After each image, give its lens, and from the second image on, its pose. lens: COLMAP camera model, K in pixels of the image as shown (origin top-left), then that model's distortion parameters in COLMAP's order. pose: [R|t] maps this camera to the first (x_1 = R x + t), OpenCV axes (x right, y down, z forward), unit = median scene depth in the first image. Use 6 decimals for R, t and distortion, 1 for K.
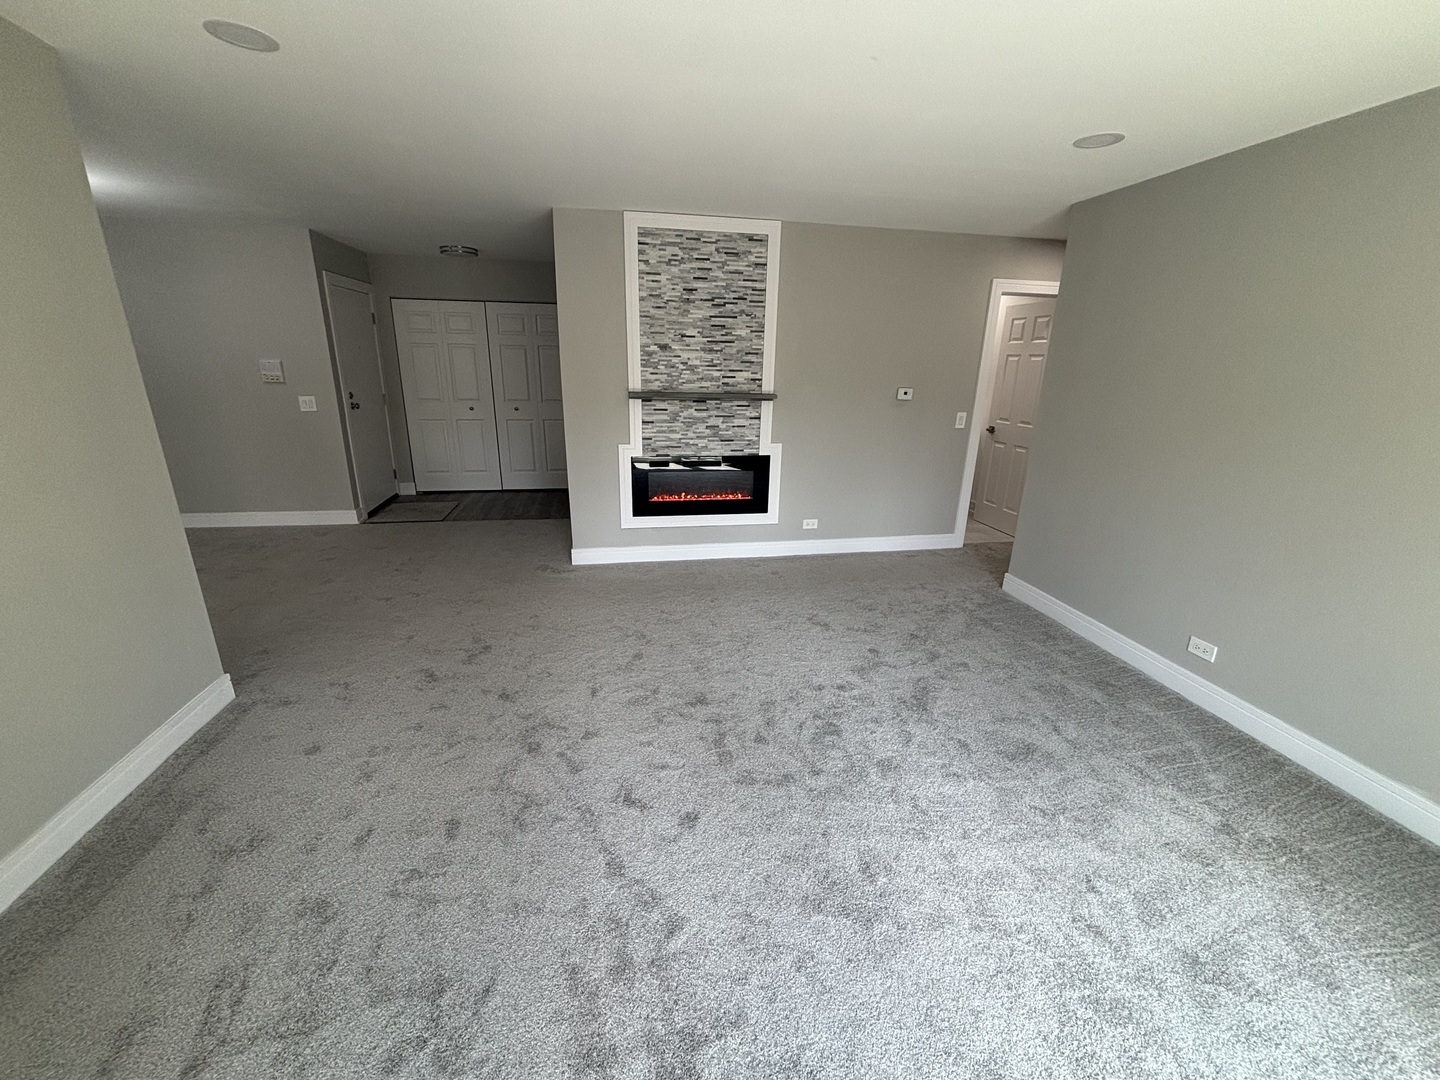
lens RADIAL K [[583.0, 0, 719.8], [0, 583.0, 539.5], [0, 0, 1]] dist [-0.000282, -0.000028]
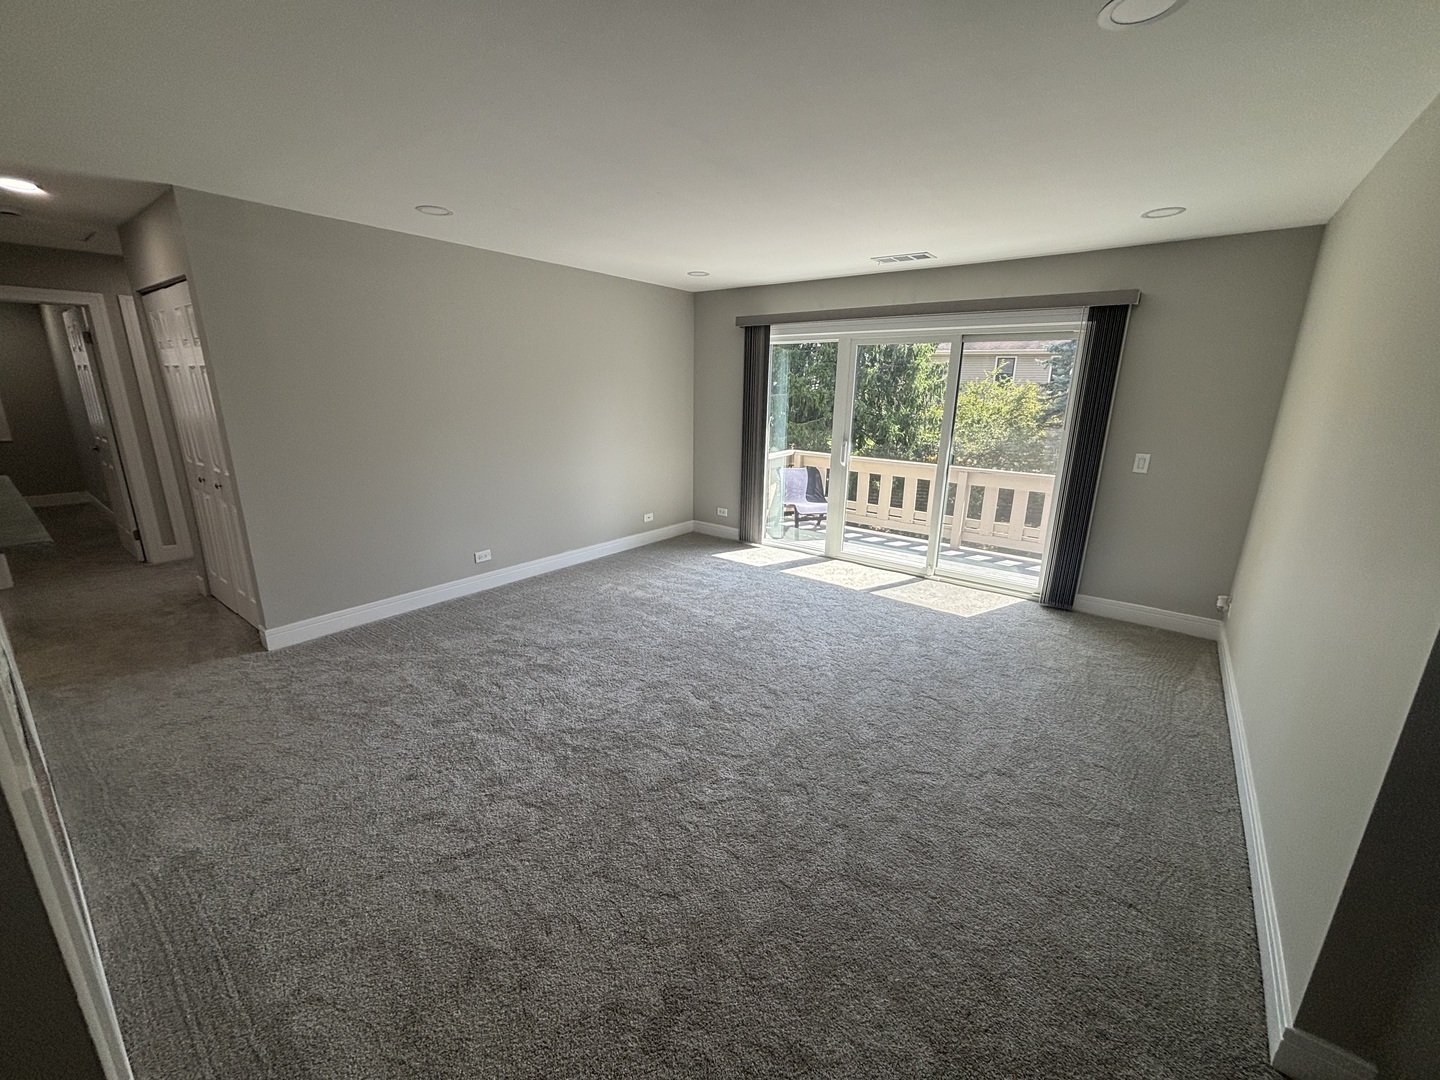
lens RADIAL K [[583.0, 0, 720.2], [0, 583.0, 539.9], [0, 0, 1]] dist [-0.000282, -0.000028]
pose [[-0.670672, -0.216129, 0.709568, -0.739912], [0.195150, 0.871495, 0.449903, -0.447070], [-0.715622, 0.440209, -0.542310, 1.389145]]
